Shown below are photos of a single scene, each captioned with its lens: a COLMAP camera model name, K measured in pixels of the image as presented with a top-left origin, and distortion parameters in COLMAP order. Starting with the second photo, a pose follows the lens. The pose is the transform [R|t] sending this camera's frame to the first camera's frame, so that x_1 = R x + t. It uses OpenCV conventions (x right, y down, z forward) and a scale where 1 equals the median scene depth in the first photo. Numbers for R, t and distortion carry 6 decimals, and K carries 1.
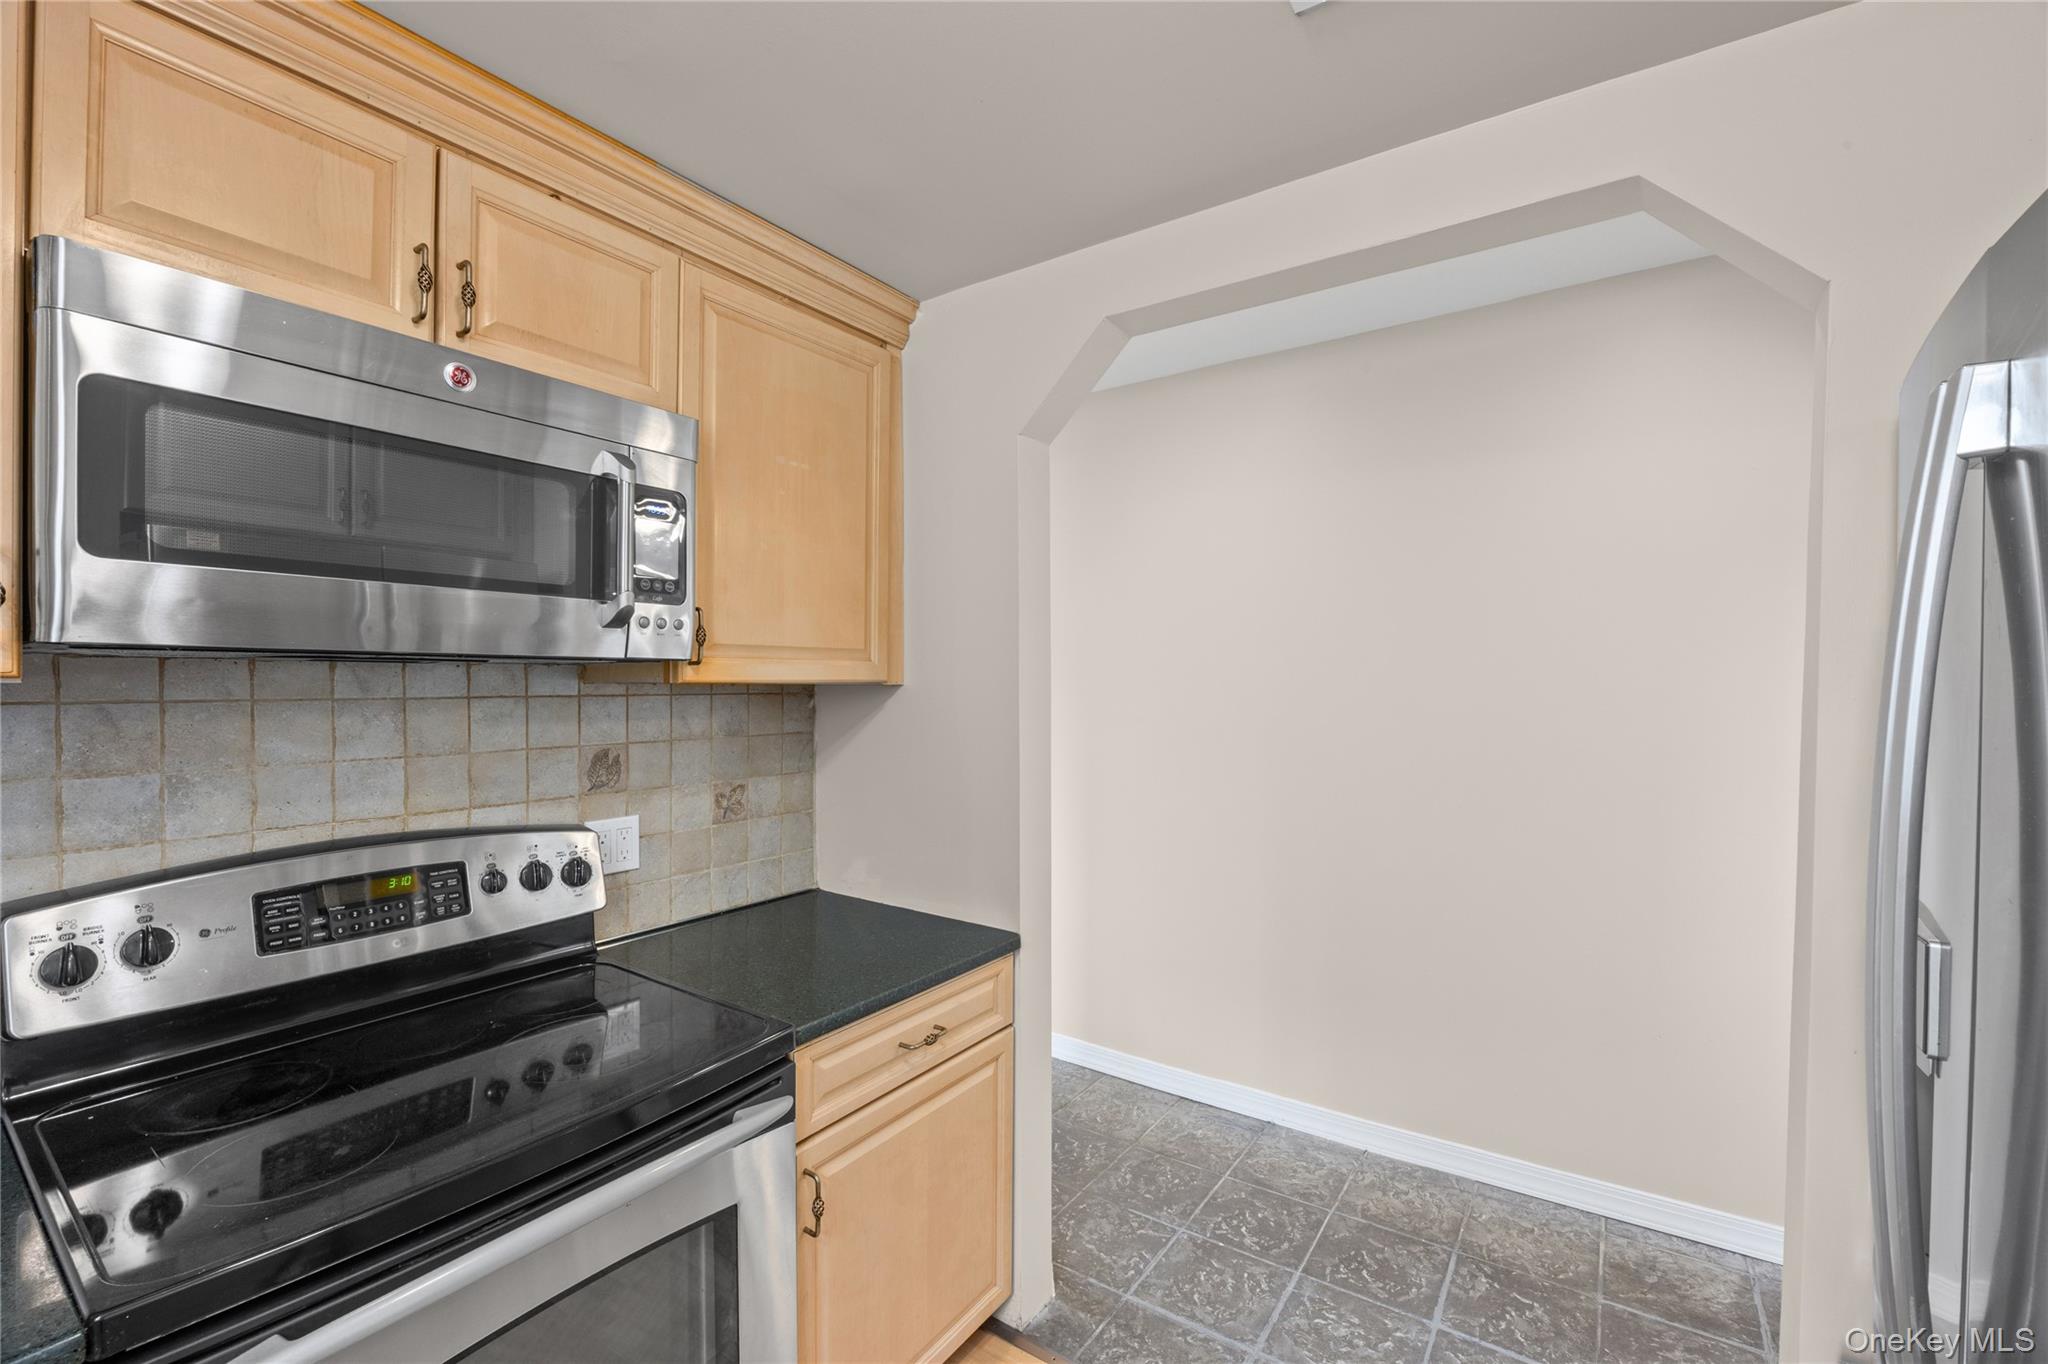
lens RADIAL K [[860.4, 0, 1024.0], [0, 860.4, 687.1], [0, 0, 1]] dist [-0.012060, 0.000050]
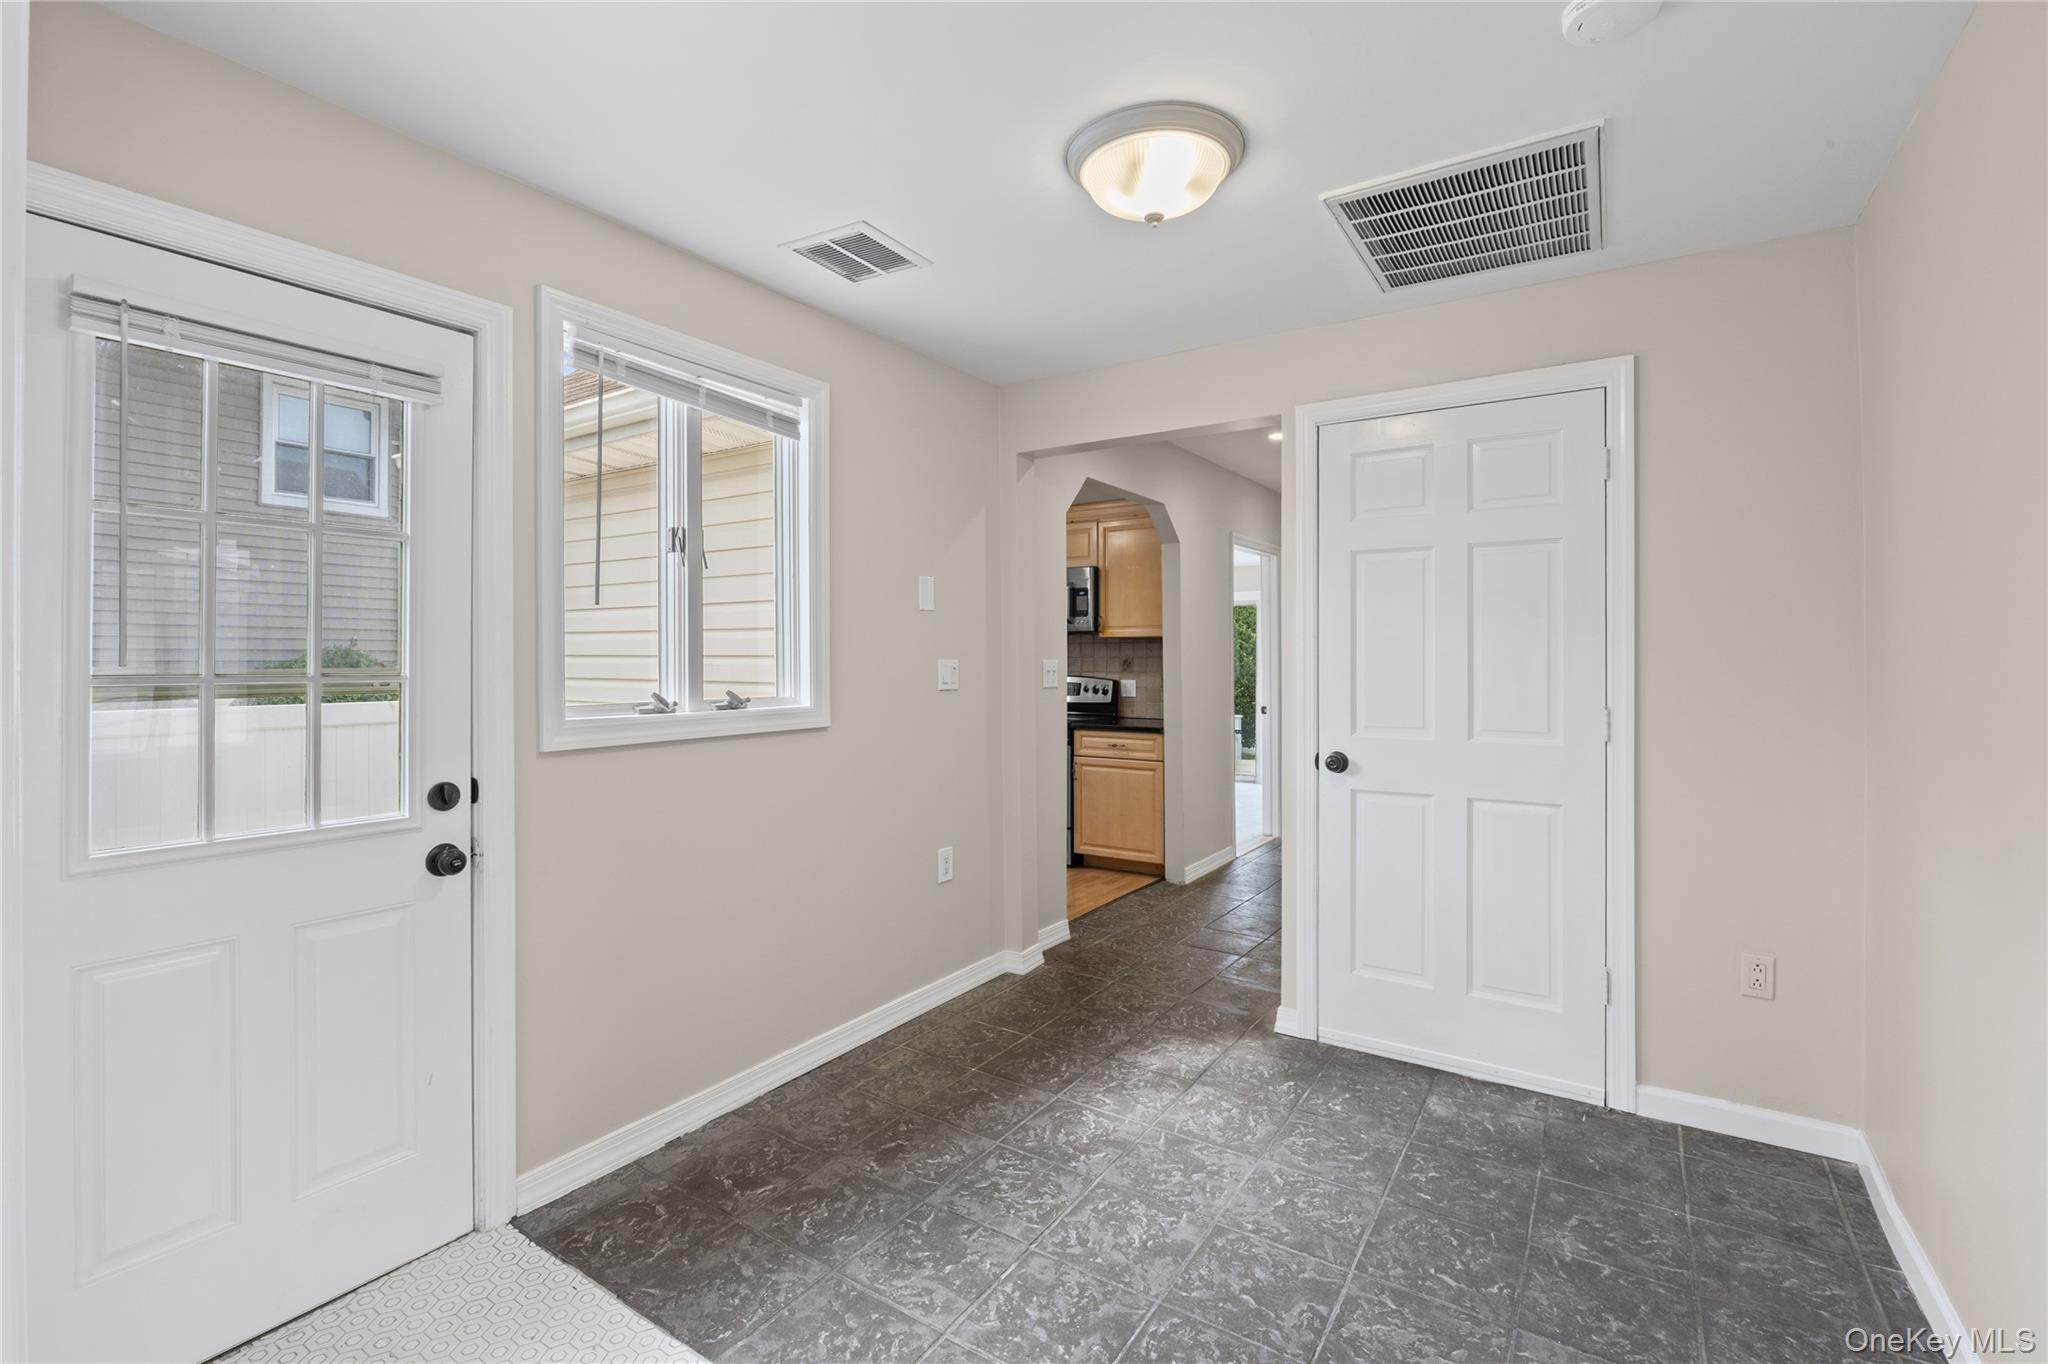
lens RADIAL K [[907.5, 0, 1029.7], [0, 907.5, 664.0], [0, 0, 1]] dist [0.000366, 0.000051]
pose [[0.028314, 0.001901, -0.999597, 3.143938], [-0.010420, 0.999944, 0.001607, 0.093501], [0.999545, 0.010371, 0.028332, 0.545134]]
